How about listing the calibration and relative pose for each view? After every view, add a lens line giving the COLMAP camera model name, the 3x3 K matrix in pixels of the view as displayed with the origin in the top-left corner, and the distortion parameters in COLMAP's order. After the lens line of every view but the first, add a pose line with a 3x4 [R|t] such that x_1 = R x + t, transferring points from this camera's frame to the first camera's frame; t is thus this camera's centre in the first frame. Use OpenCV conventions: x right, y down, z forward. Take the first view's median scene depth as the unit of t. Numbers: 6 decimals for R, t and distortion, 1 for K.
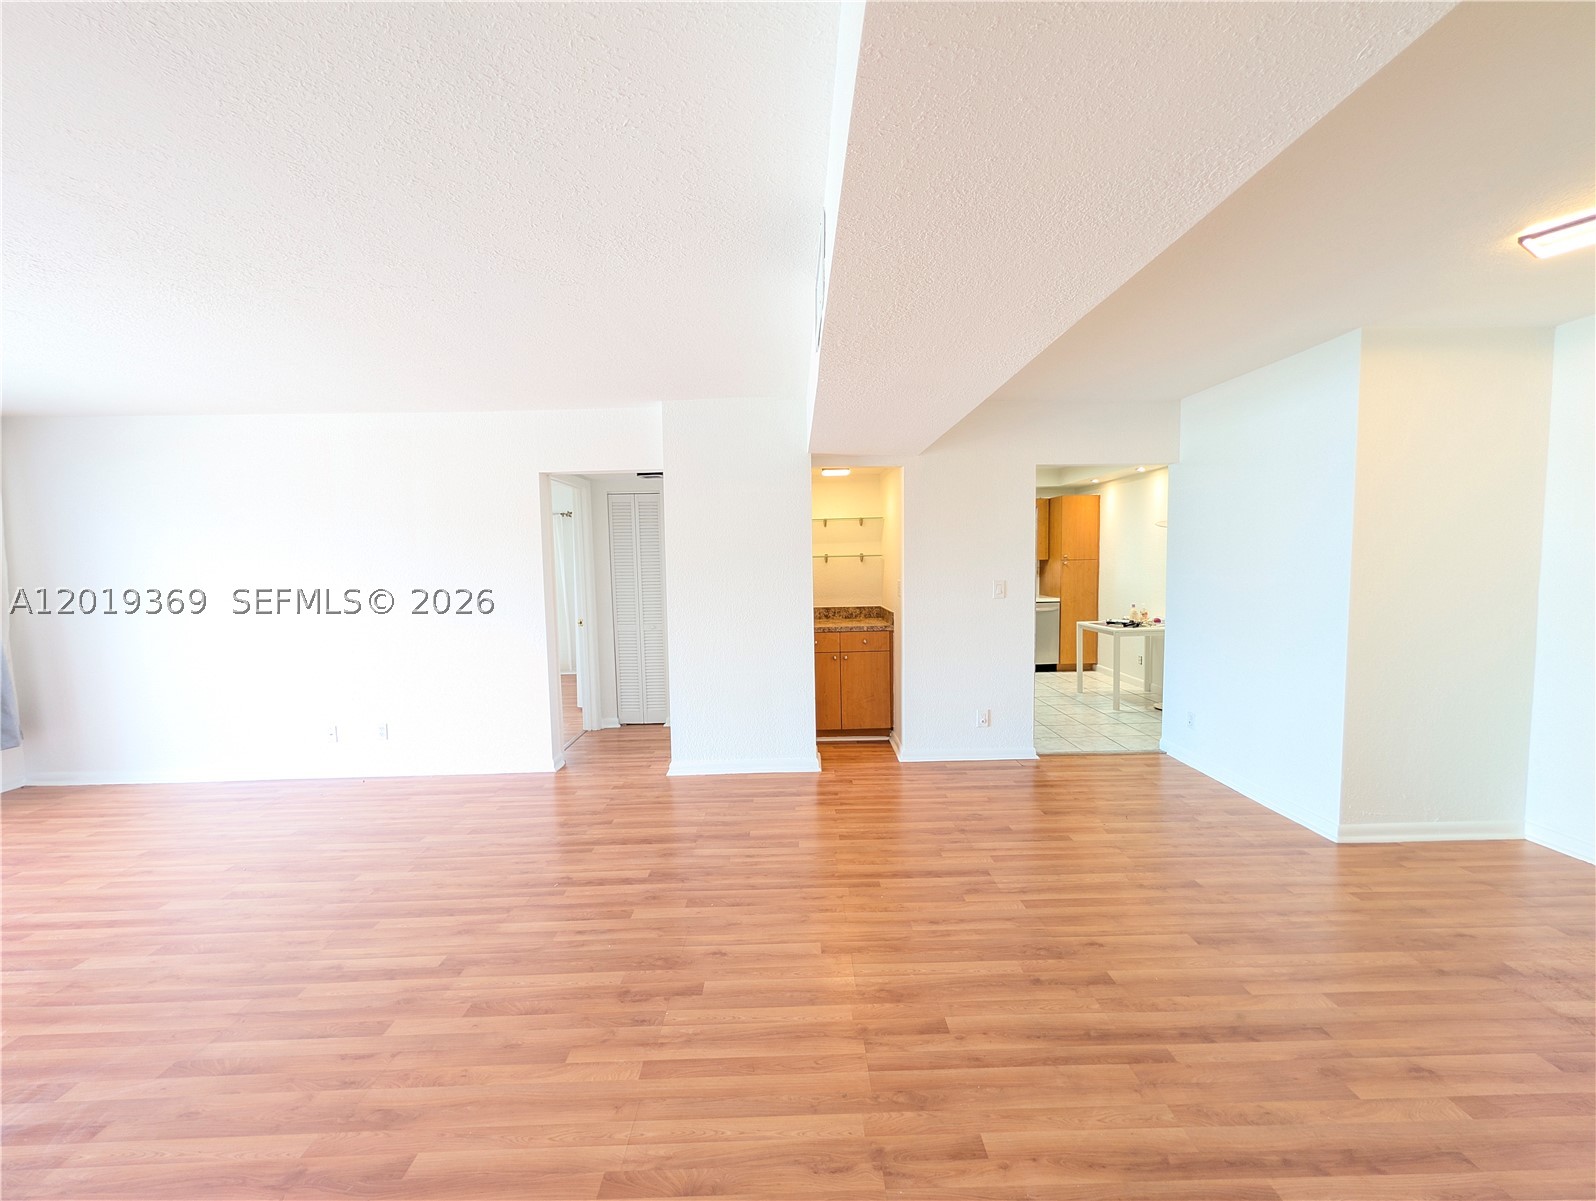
lens RADIAL K [[615.8, 0, 804.2], [0, 615.8, 610.8], [0, 0, 1]] dist [0.000197, -0.000707]
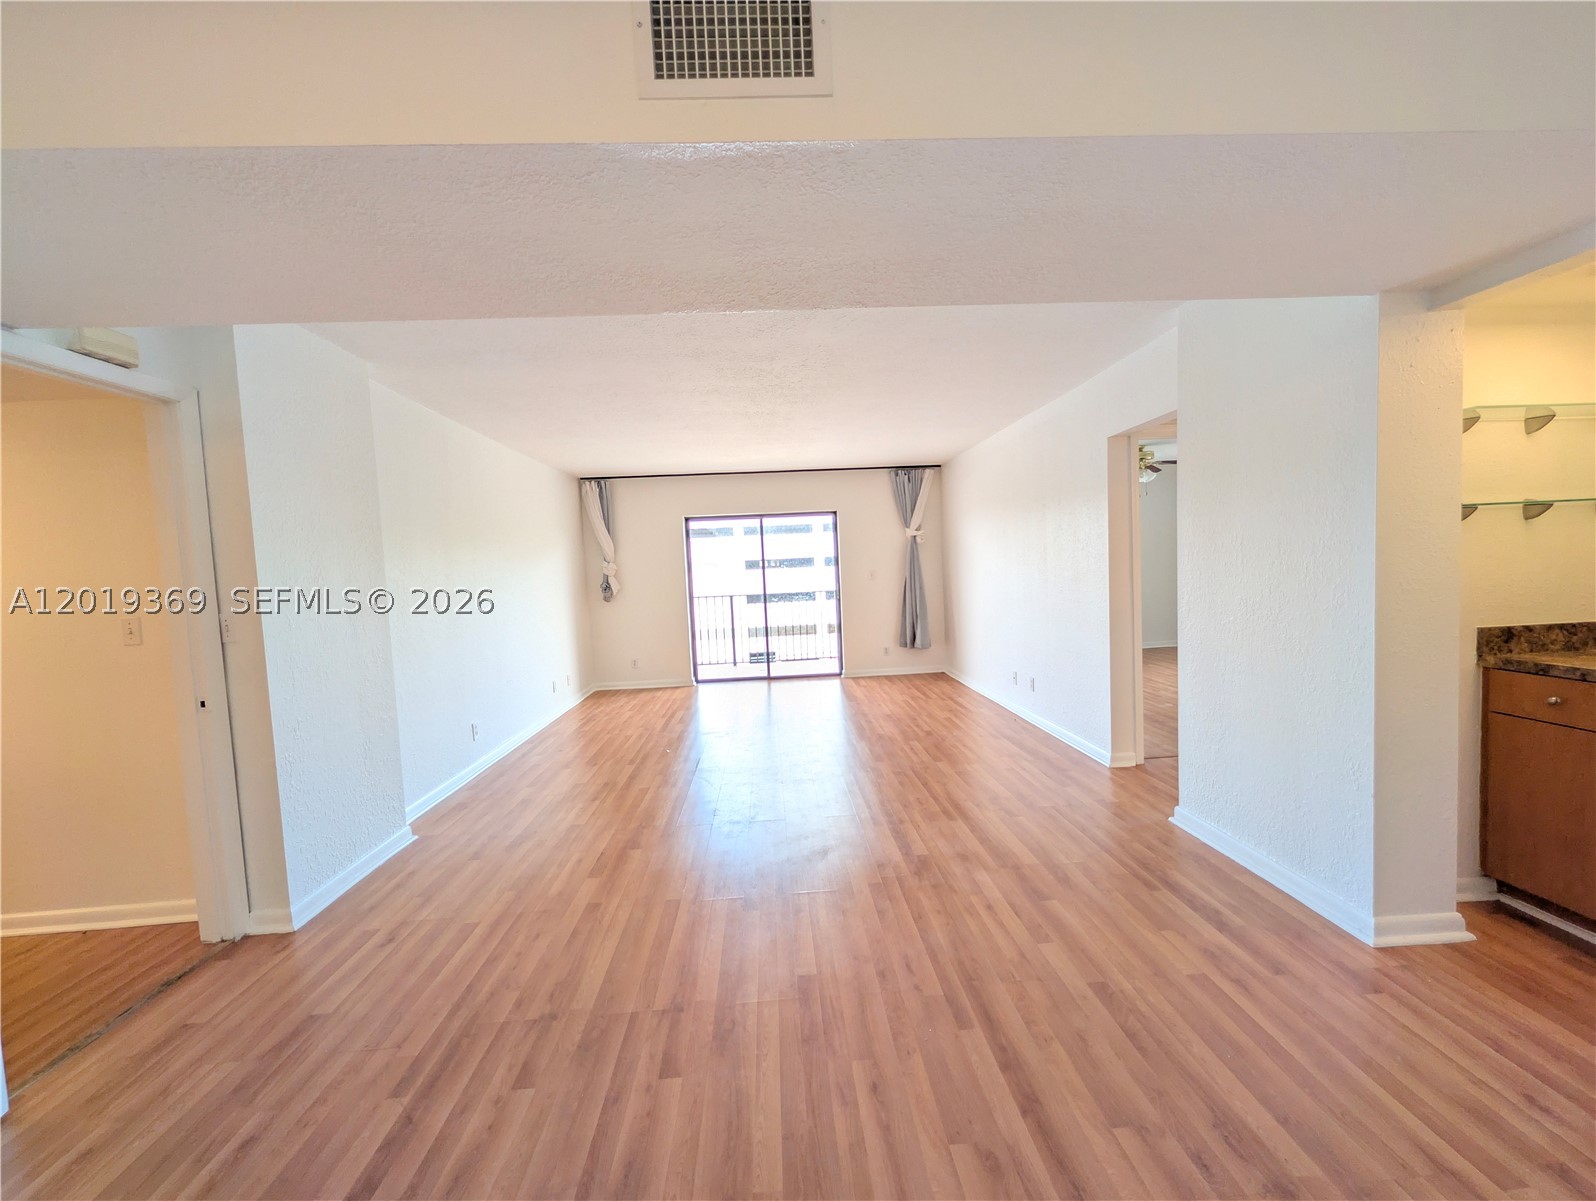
lens RADIAL K [[615.8, 0, 798.3], [0, 615.8, 599.0], [0, 0, 1]] dist [0.000197, -0.000707]
pose [[0.027714, 0.069267, -0.997213, 0.615554], [-0.037923, 0.996951, 0.068195, -0.040102], [0.998896, 0.035928, 0.030256, 0.657403]]
